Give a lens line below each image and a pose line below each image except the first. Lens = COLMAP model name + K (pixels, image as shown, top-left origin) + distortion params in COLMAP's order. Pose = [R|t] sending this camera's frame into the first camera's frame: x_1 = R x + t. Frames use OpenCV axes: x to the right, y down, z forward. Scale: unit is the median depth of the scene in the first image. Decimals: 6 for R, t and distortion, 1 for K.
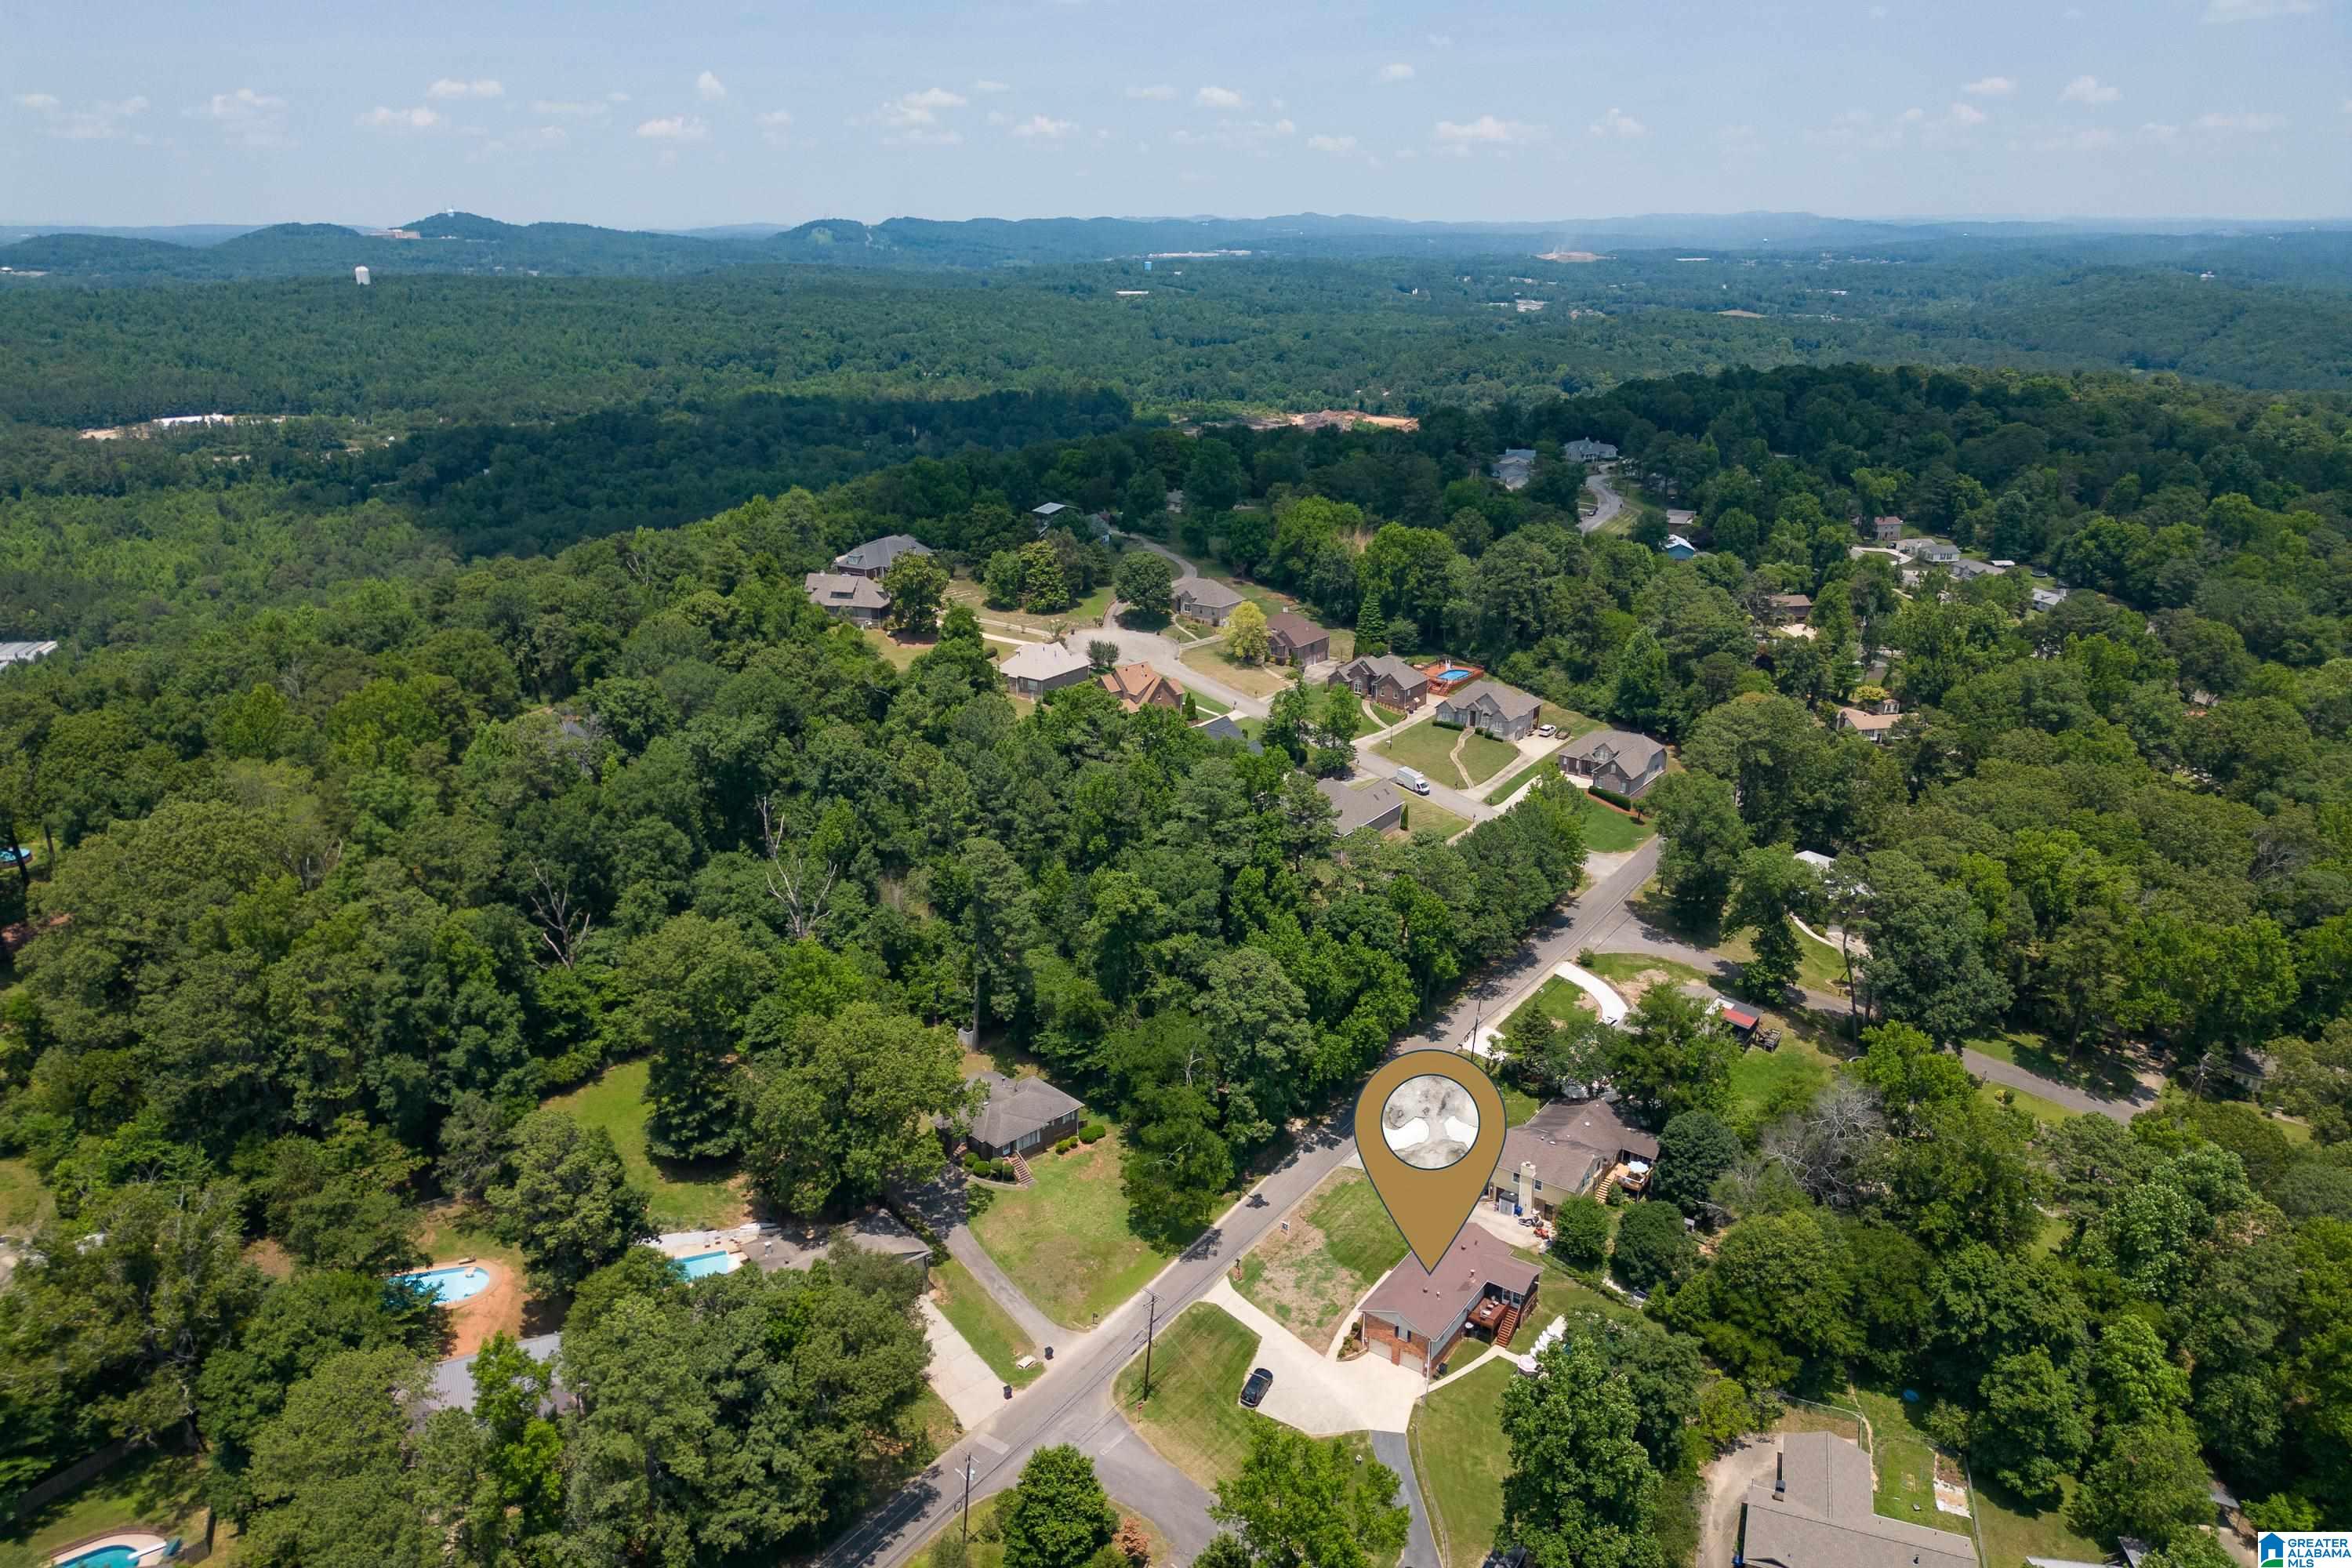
lens RADIAL K [[1700.9, 0, 1174.7], [0, 1700.9, 819.4], [0, 0, 1]] dist [0.128958, -0.126203]
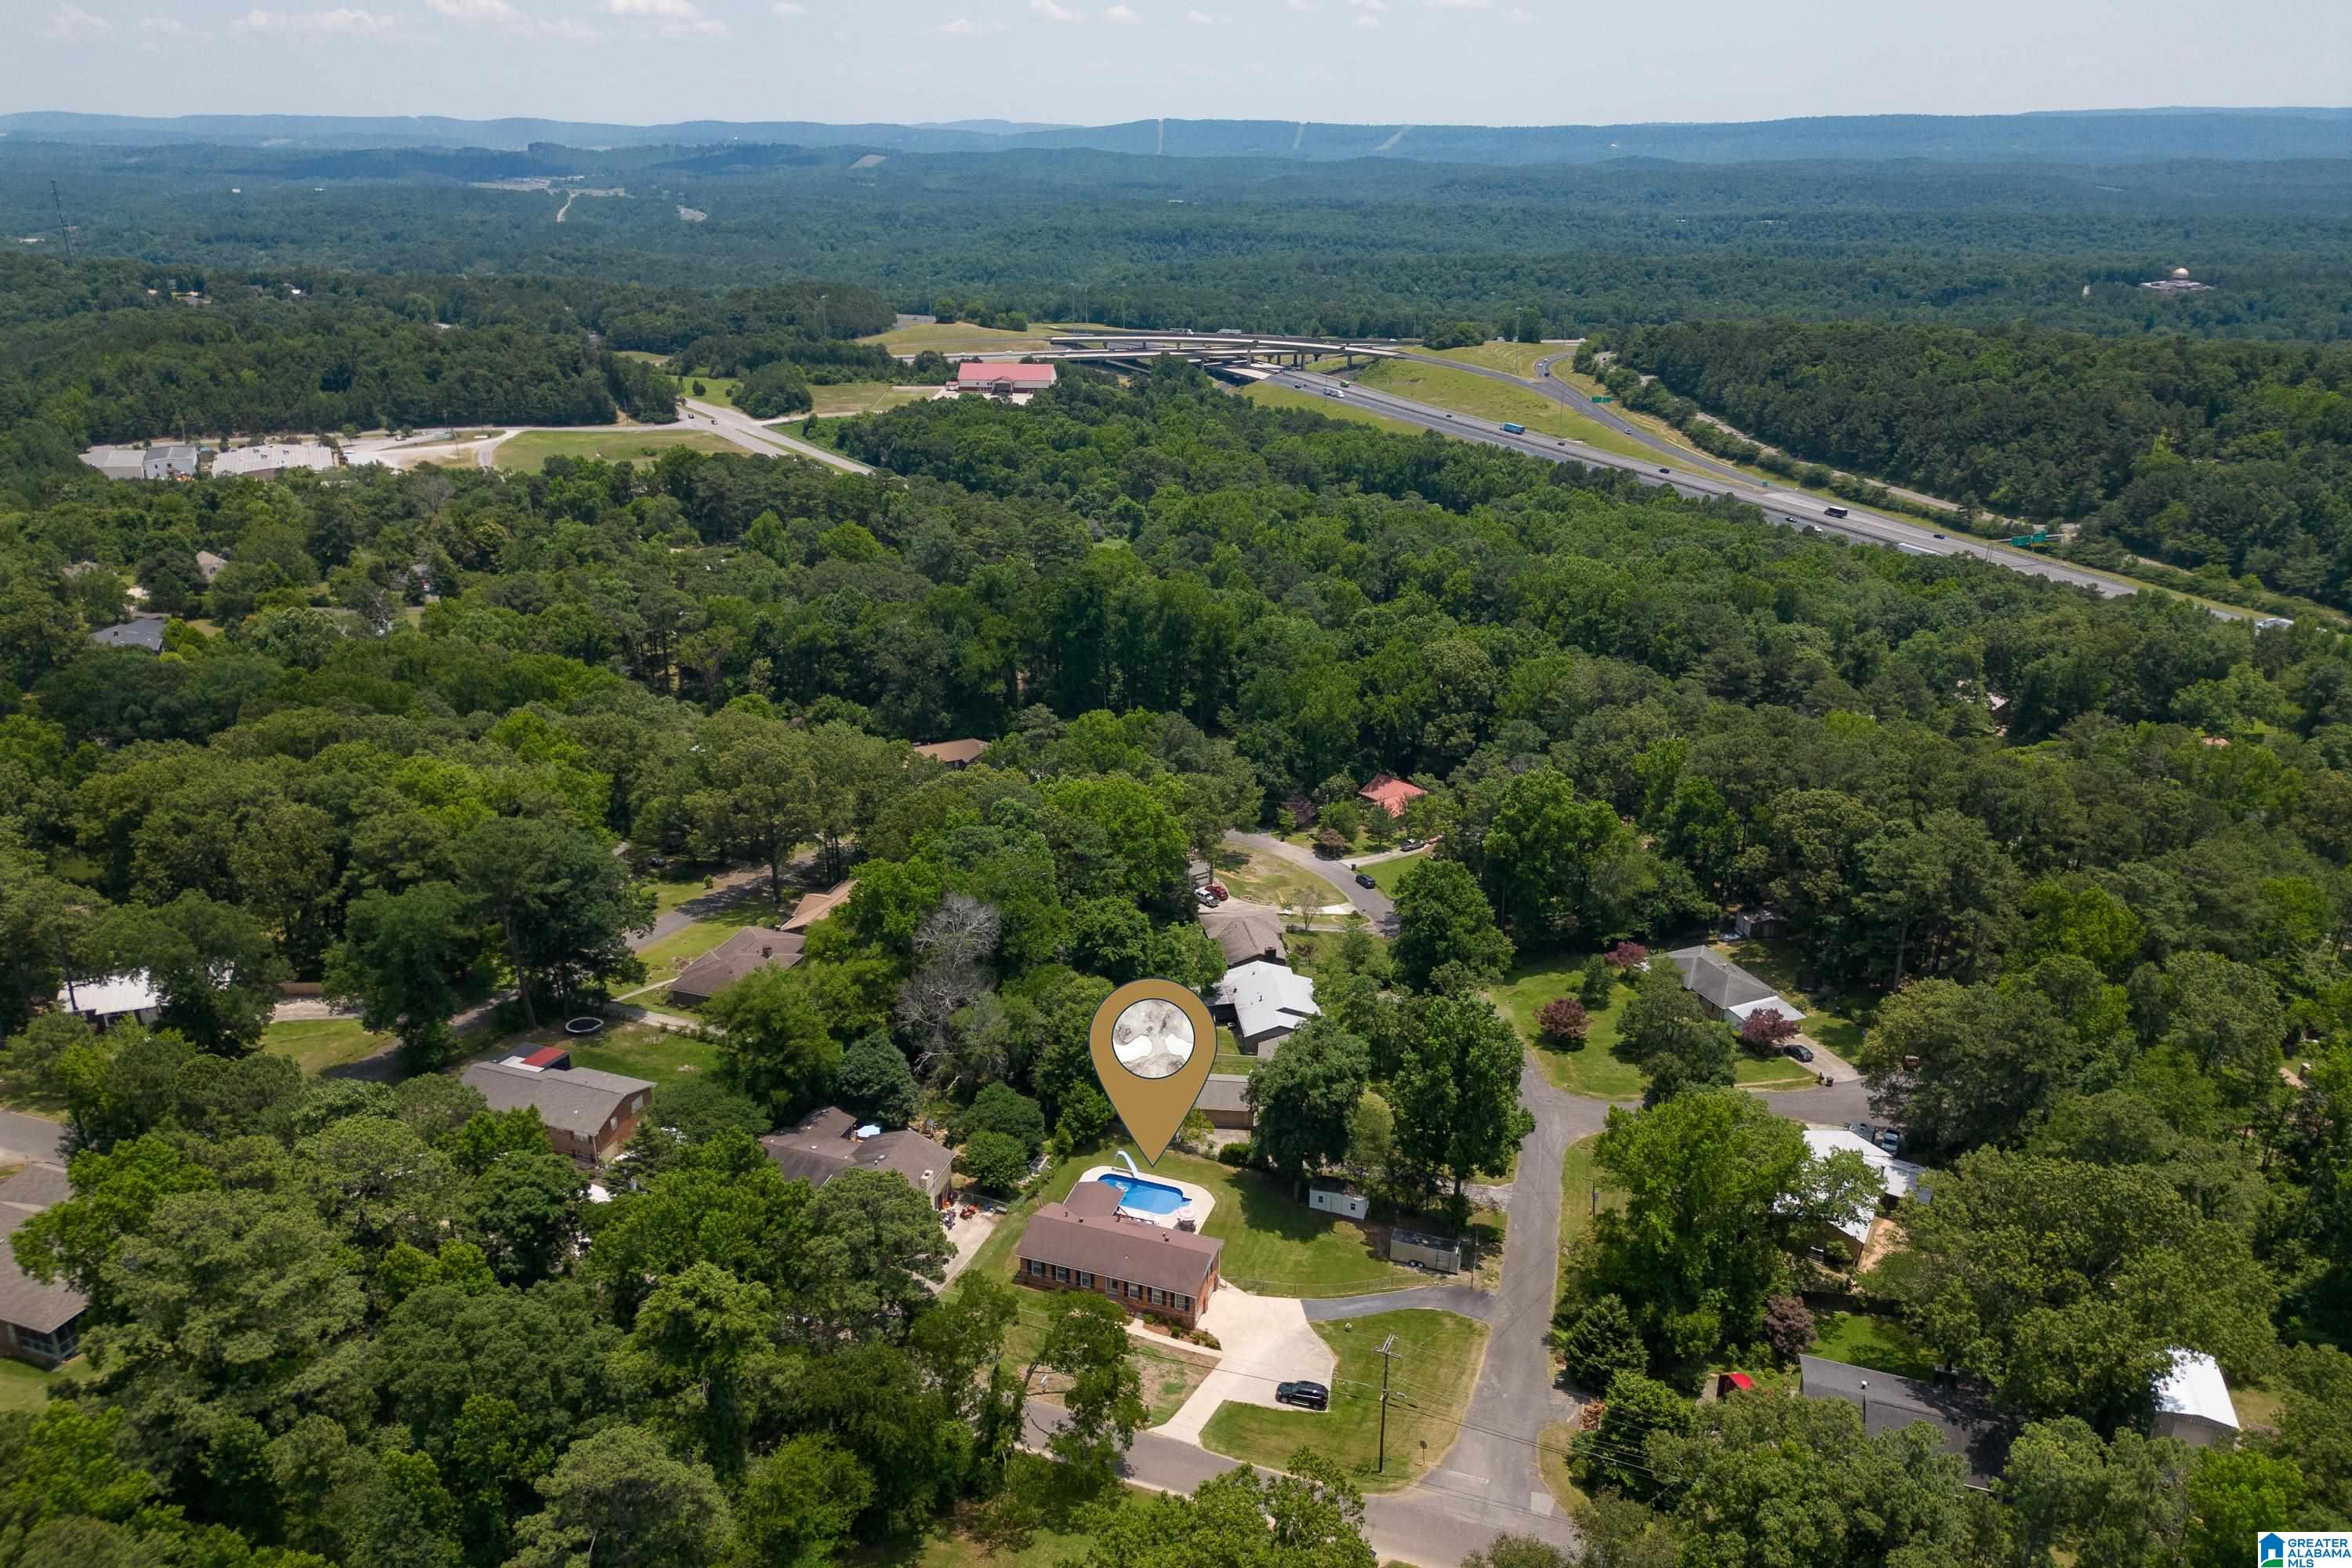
lens RADIAL K [[1679.1, 0, 1176.0], [0, 1679.1, 784.0], [0, 0, 1]] dist [0.119322, -0.094143]
pose [[-0.269696, -0.358915, 0.893557, -0.316092], [0.321890, 0.840959, 0.434942, -0.181366], [-0.907552, 0.404929, -0.111272, 0.519781]]
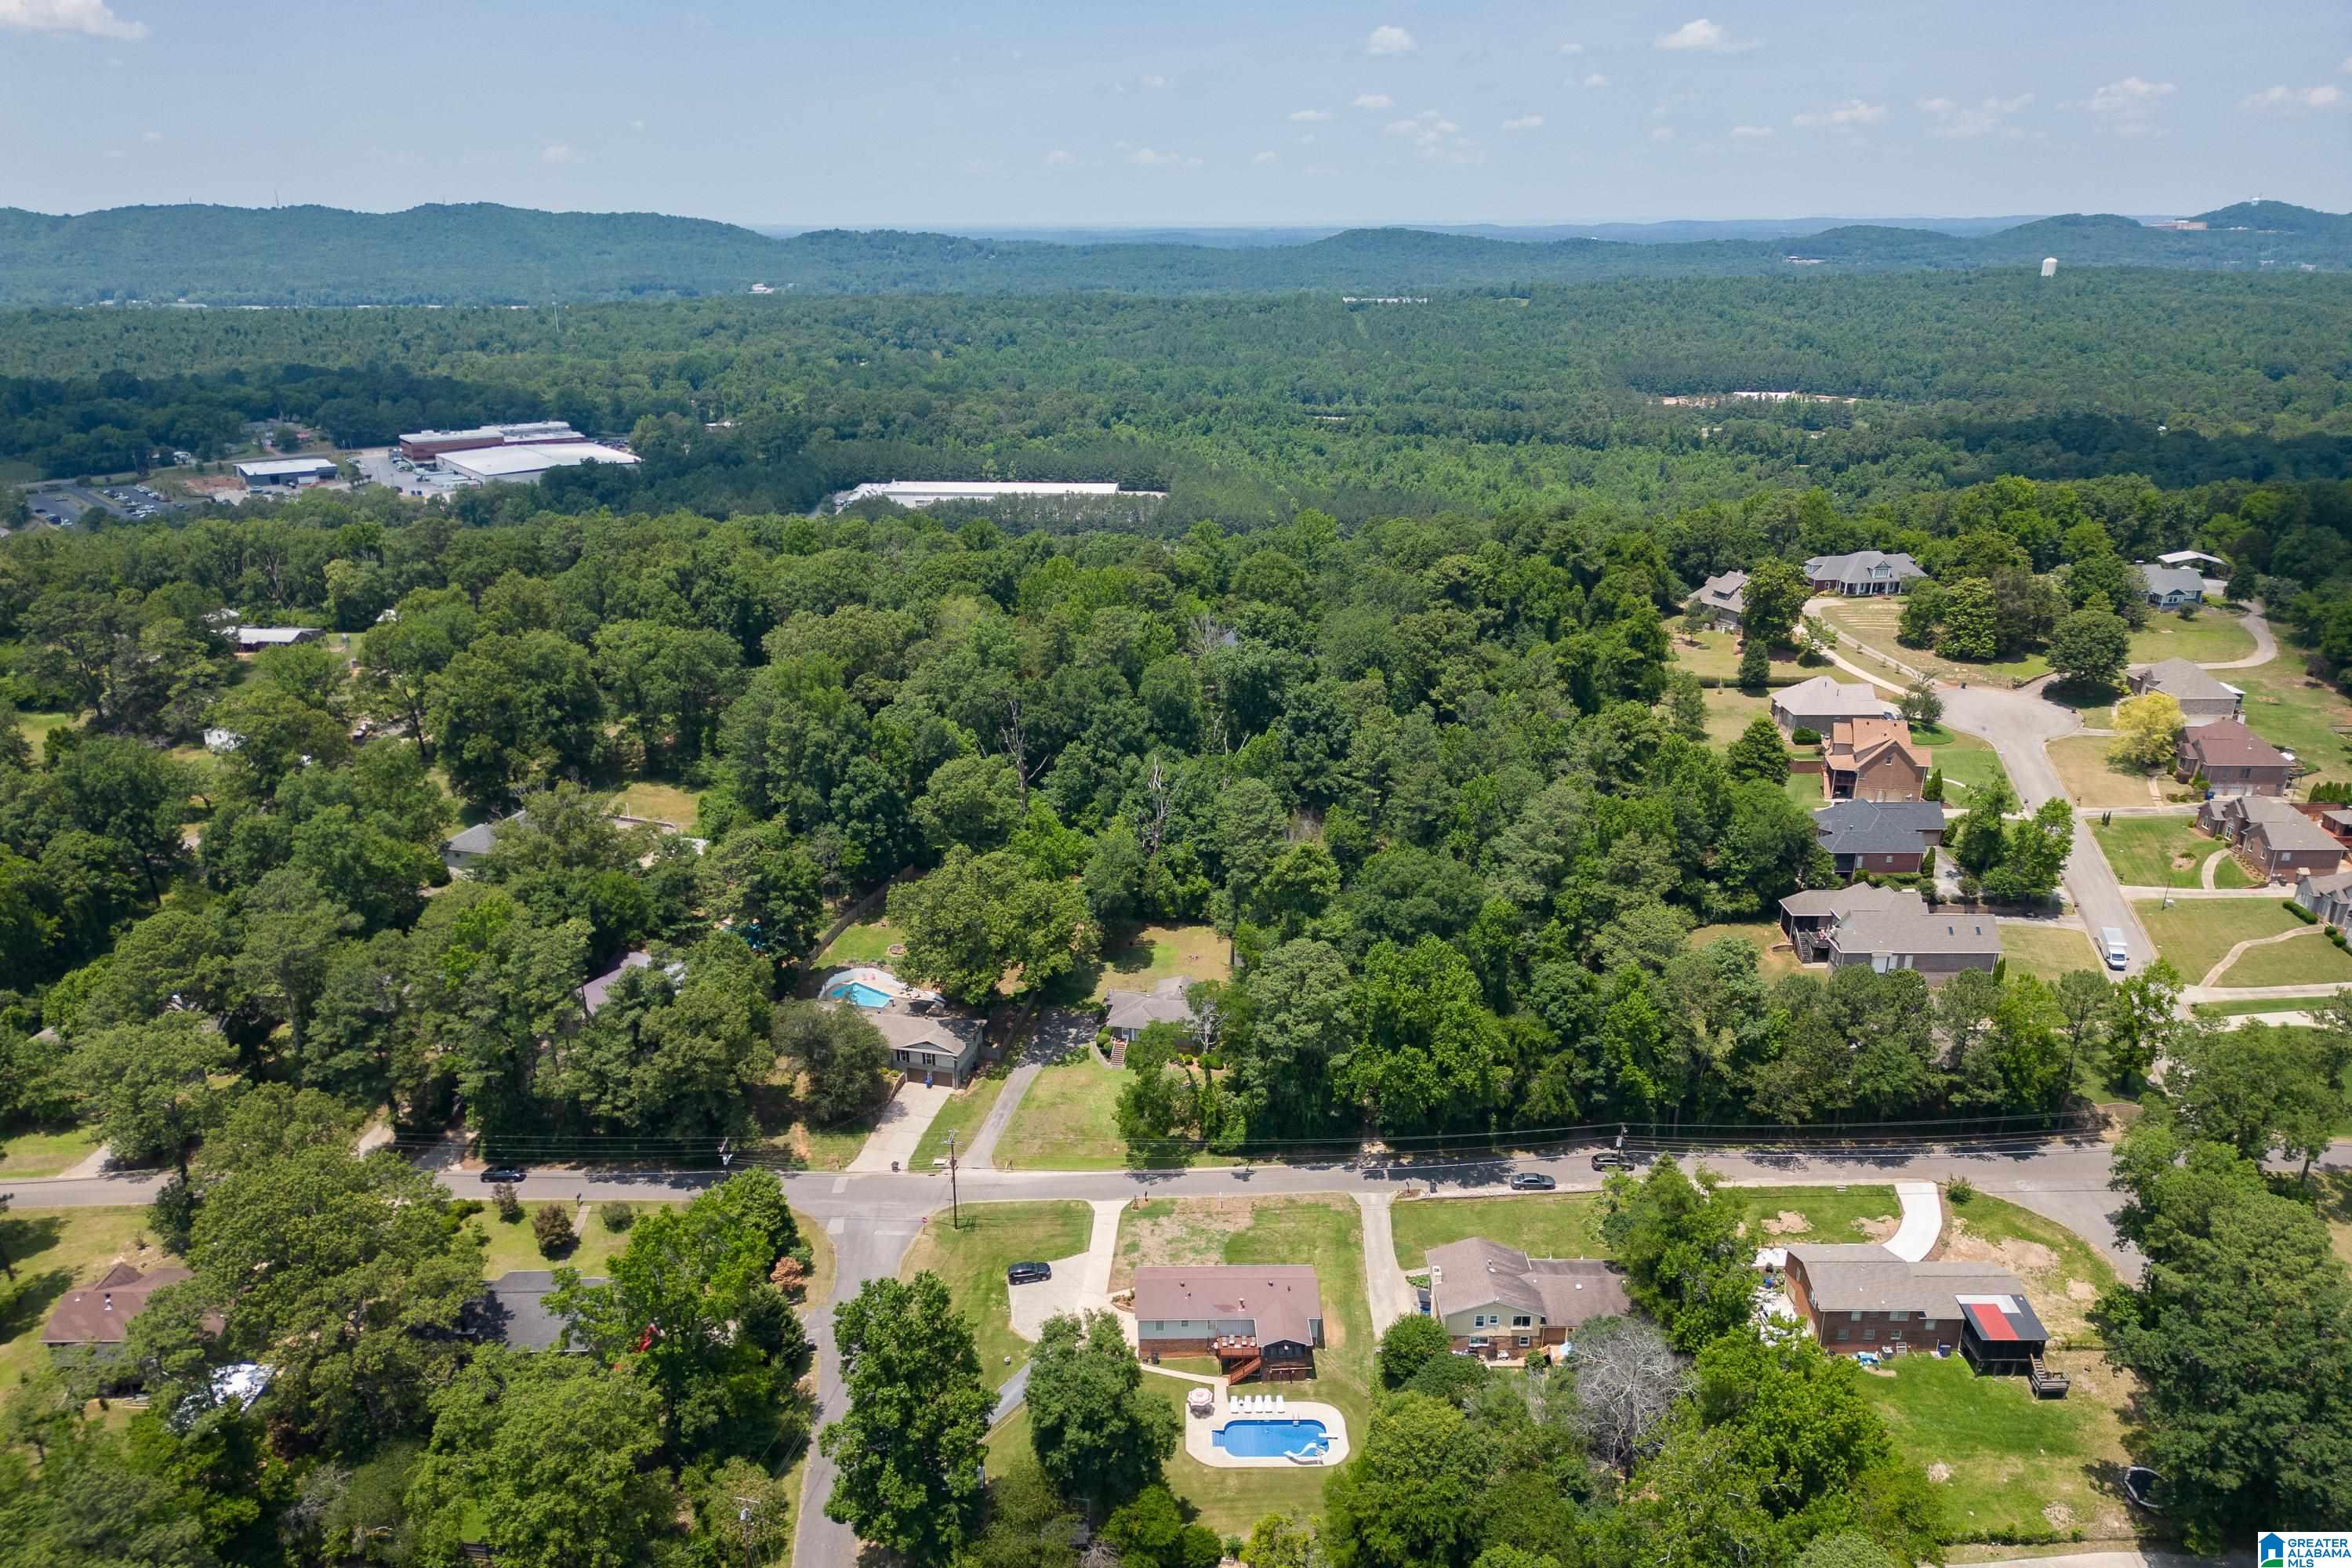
lens RADIAL K [[1700.9, 0, 1174.7], [0, 1700.9, 819.4], [0, 0, 1]] dist [0.128958, -0.126203]
pose [[0.577430, 0.279419, -0.767137, 0.435315], [-0.275848, 0.951127, 0.138802, -0.063585], [0.768429, 0.131465, 0.626286, 0.174215]]
